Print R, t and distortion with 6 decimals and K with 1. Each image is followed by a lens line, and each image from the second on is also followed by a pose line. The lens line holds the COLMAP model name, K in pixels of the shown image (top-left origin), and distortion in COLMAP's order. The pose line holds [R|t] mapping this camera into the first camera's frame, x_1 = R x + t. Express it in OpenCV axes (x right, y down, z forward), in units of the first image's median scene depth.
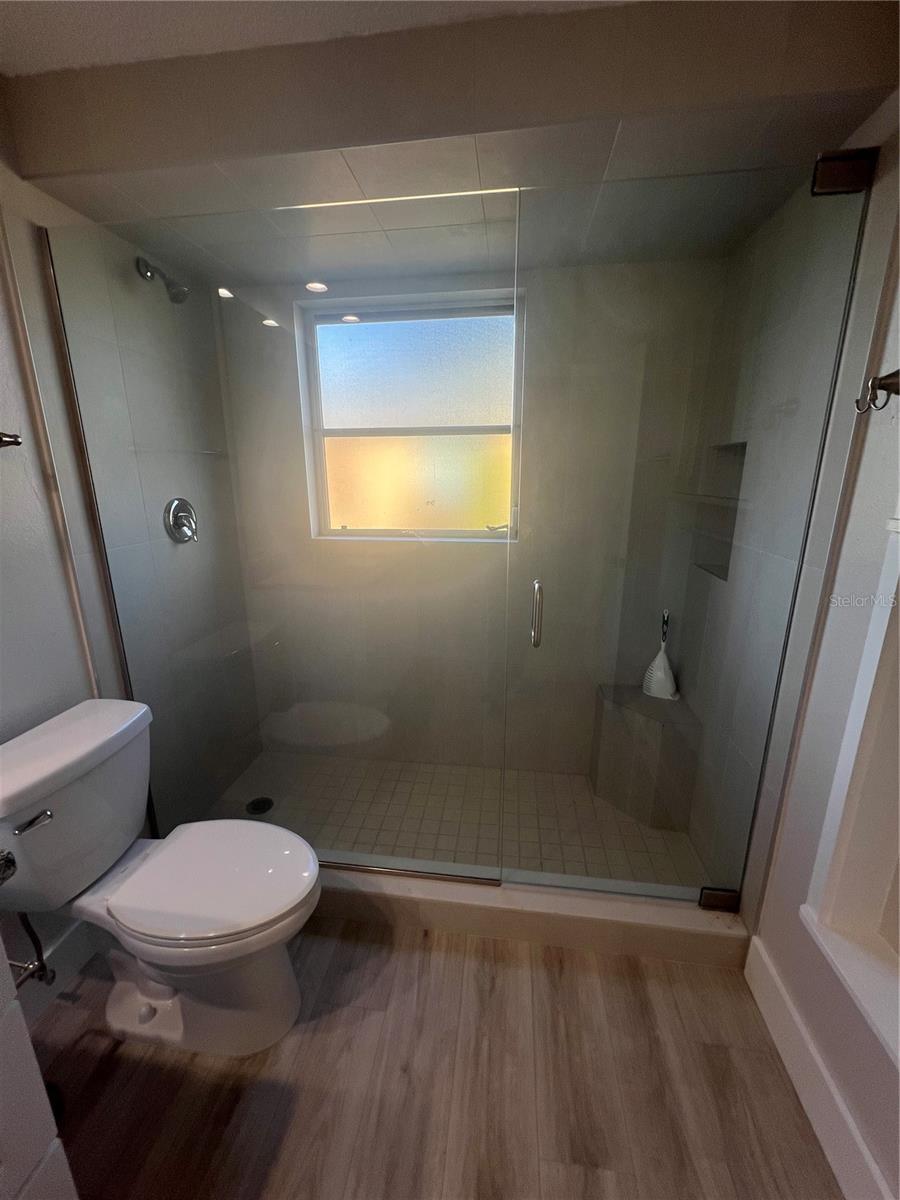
lens RADIAL K [[482.4, 0, 451.8], [0, 482.4, 600.2], [0, 0, 1]] dist [-0.018144, -0.000170]
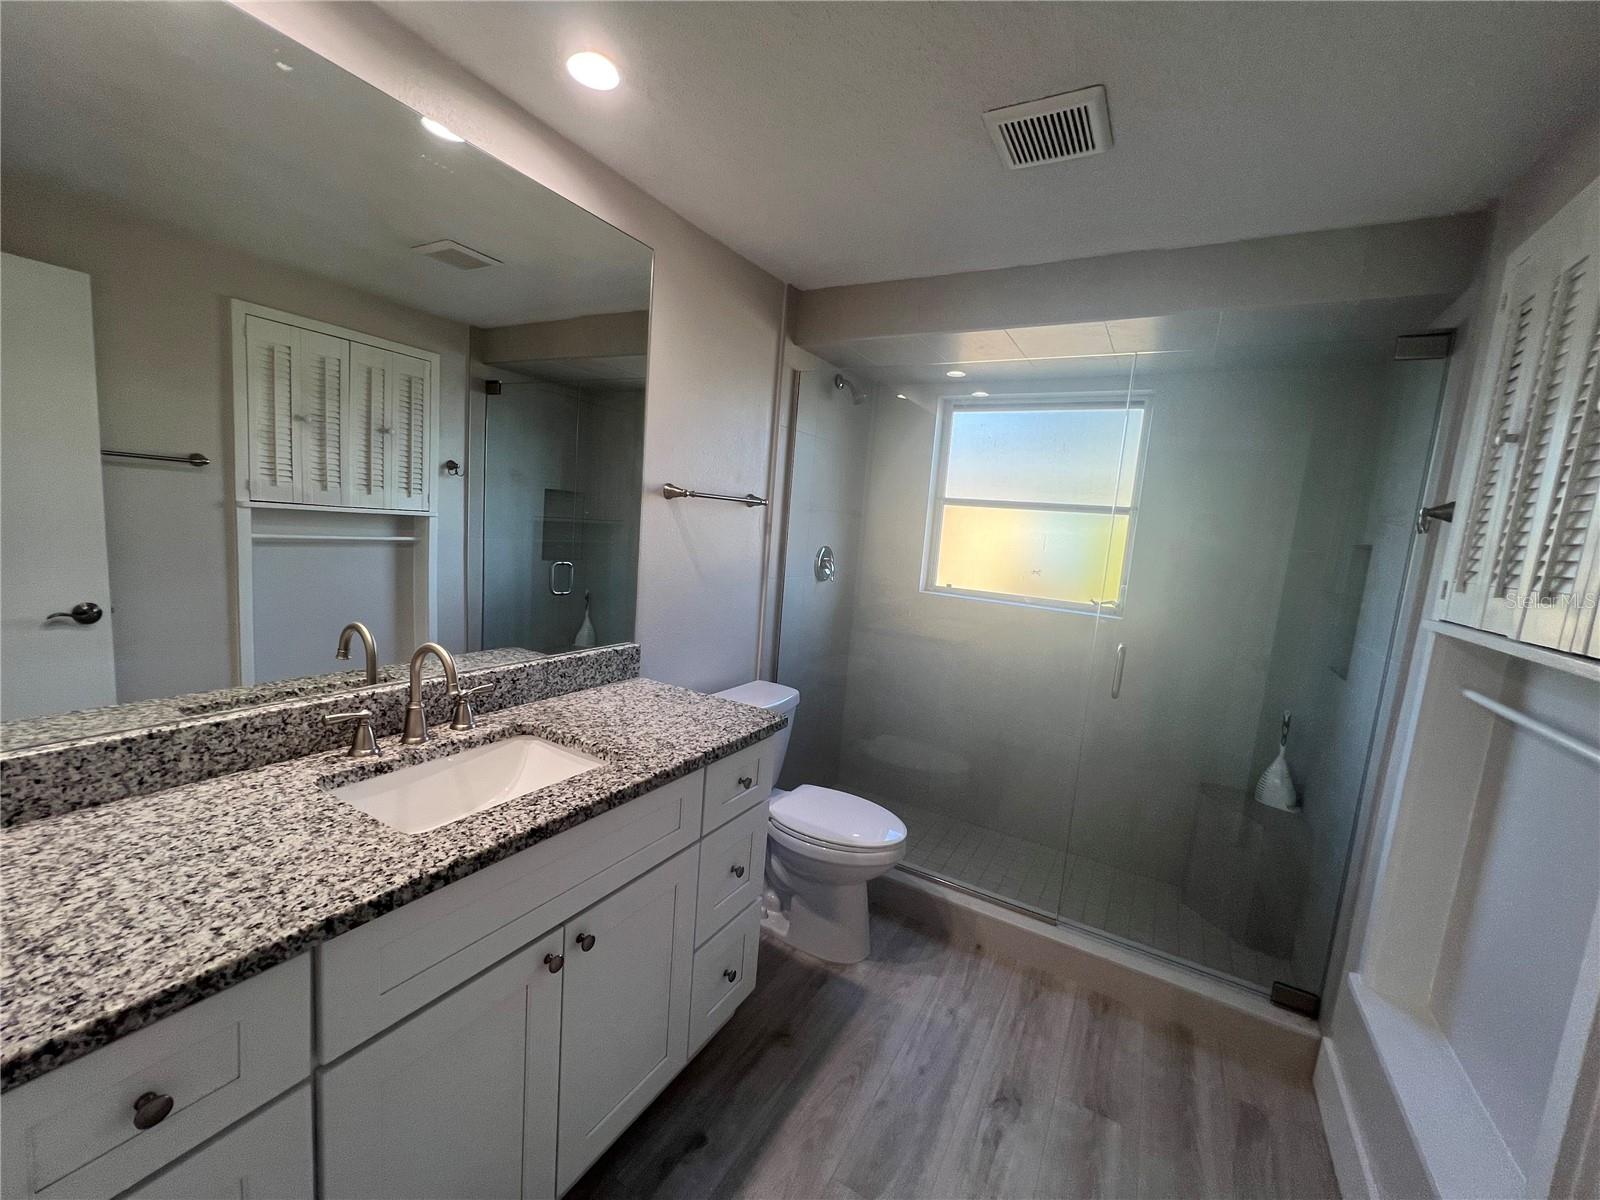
lens RADIAL K [[639.2, 0, 798.5], [0, 639.2, 602.0], [0, 0, 1]] dist [0.001222, -0.000776]
pose [[0.915929, 0.125608, -0.381177, 0.030650], [-0.178330, 0.978227, -0.106158, 0.156114], [0.359544, 0.165209, 0.918387, -0.697899]]
